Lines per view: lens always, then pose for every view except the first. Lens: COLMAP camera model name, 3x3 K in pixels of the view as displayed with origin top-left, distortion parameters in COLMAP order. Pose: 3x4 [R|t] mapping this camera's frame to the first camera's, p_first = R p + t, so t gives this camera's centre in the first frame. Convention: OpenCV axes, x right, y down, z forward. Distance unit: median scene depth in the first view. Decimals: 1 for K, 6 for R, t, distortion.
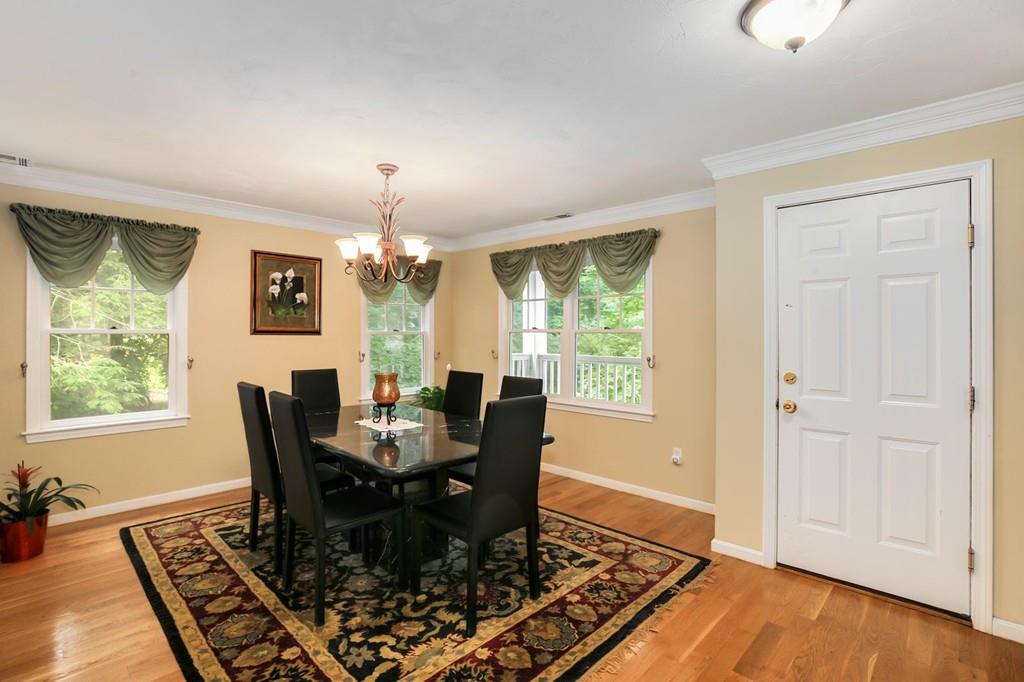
lens RADIAL K [[479.4, 0, 509.7], [0, 479.4, 332.0], [0, 0, 1]] dist [-0.023900, 0.000498]
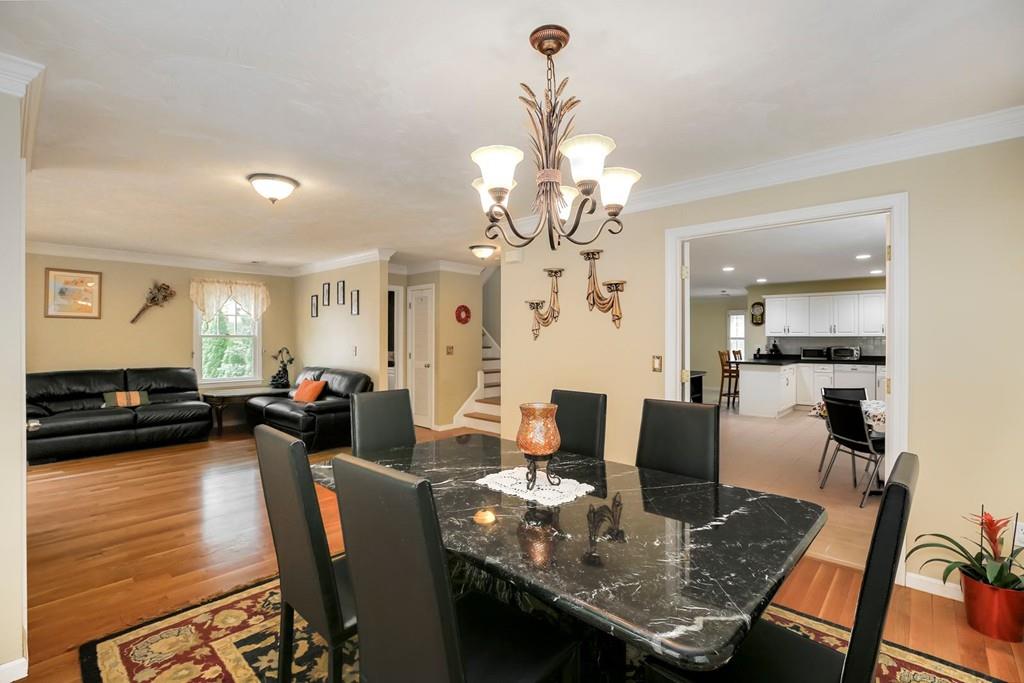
lens RADIAL K [[466.1, 0, 508.9], [0, 466.1, 336.1], [0, 0, 1]] dist [-0.036546, 0.012246]
pose [[-0.999707, -0.003424, -0.023949, -0.229315], [-0.003209, 0.999954, -0.009008, 0.003906], [0.023979, -0.008928, -0.999673, 1.781344]]
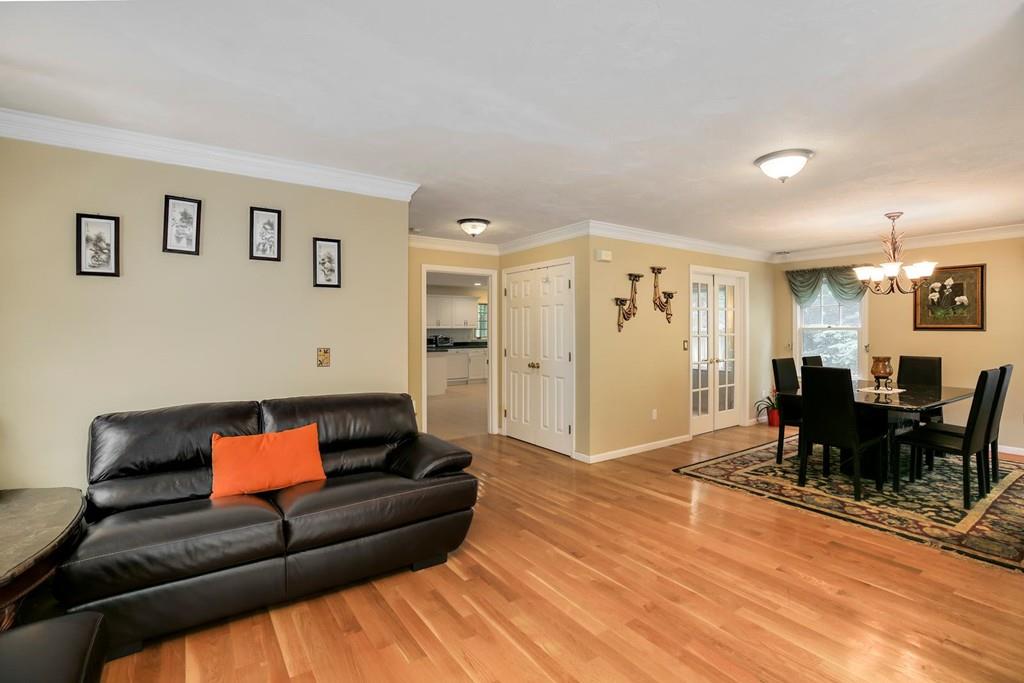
lens RADIAL K [[474.9, 0, 512.5], [0, 474.9, 329.5], [0, 0, 1]] dist [-0.035844, 0.012801]
pose [[-0.190011, -0.000536, -0.981782, 1.550948], [0.007417, 0.999971, -0.001982, -0.005353], [0.981754, -0.007658, -0.190002, 0.164334]]
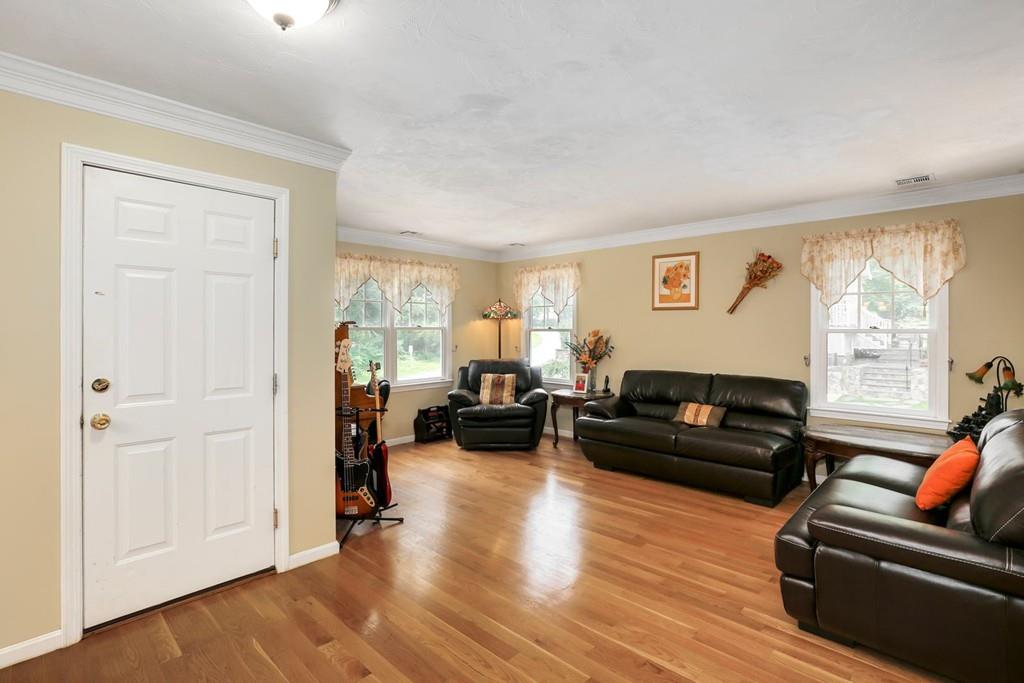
lens RADIAL K [[495.2, 0, 517.5], [0, 495.2, 333.3], [0, 0, 1]] dist [-0.000490, 0.000008]
pose [[-0.019037, -0.005640, 0.999803, -0.227508], [-0.011843, 0.999915, 0.005415, -0.001926], [-0.999749, -0.011738, -0.019102, 0.308985]]
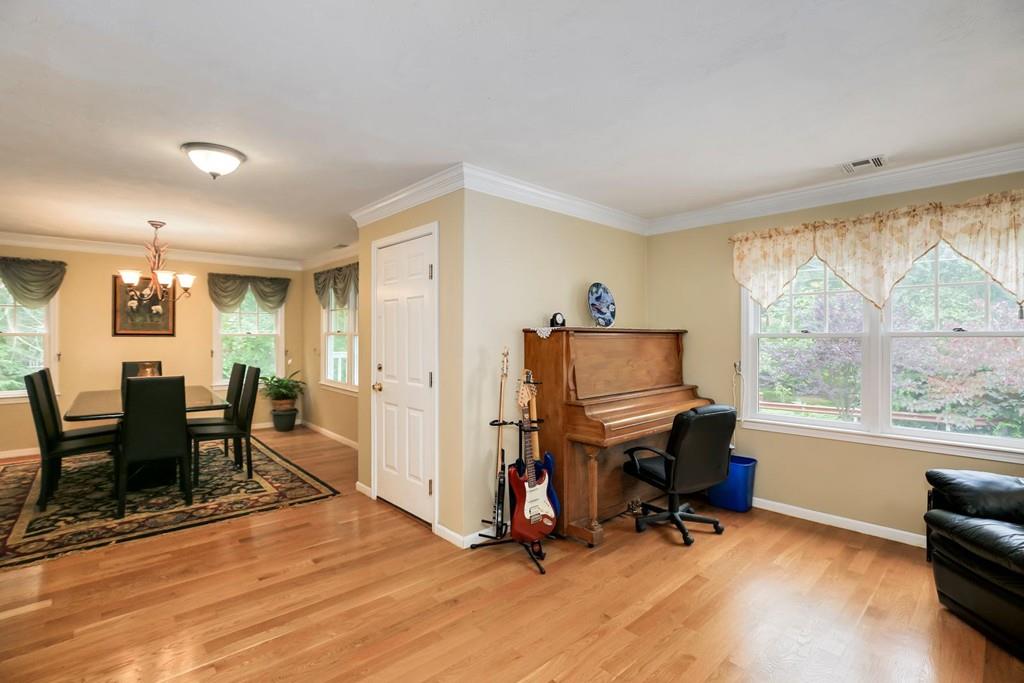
lens RADIAL K [[466.1, 0, 508.9], [0, 466.1, 336.1], [0, 0, 1]] dist [-0.036546, 0.012246]
pose [[0.997808, 0.001622, -0.066150, 1.061090], [-0.001091, 0.999967, 0.008059, -0.010941], [0.066160, -0.007969, 0.997777, -0.380284]]
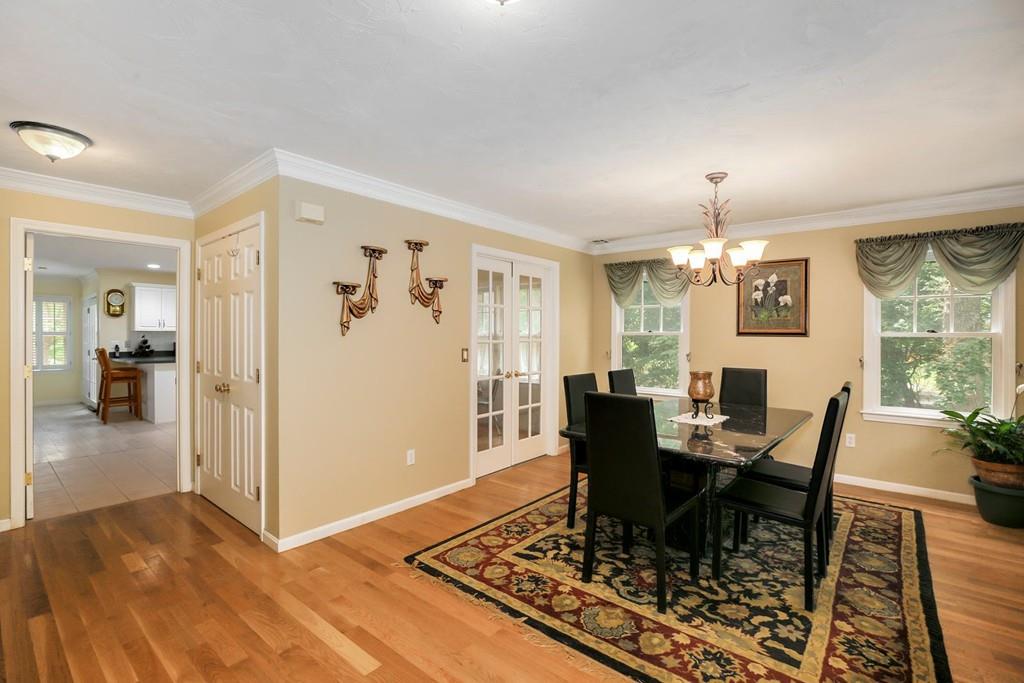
lens RADIAL K [[466.1, 0, 508.9], [0, 466.1, 336.1], [0, 0, 1]] dist [-0.036546, 0.012246]
pose [[0.071378, 0.001611, -0.997448, 0.835053], [0.001978, 0.999997, 0.001757, 0.003813], [0.997447, -0.002098, 0.071374, 0.553984]]
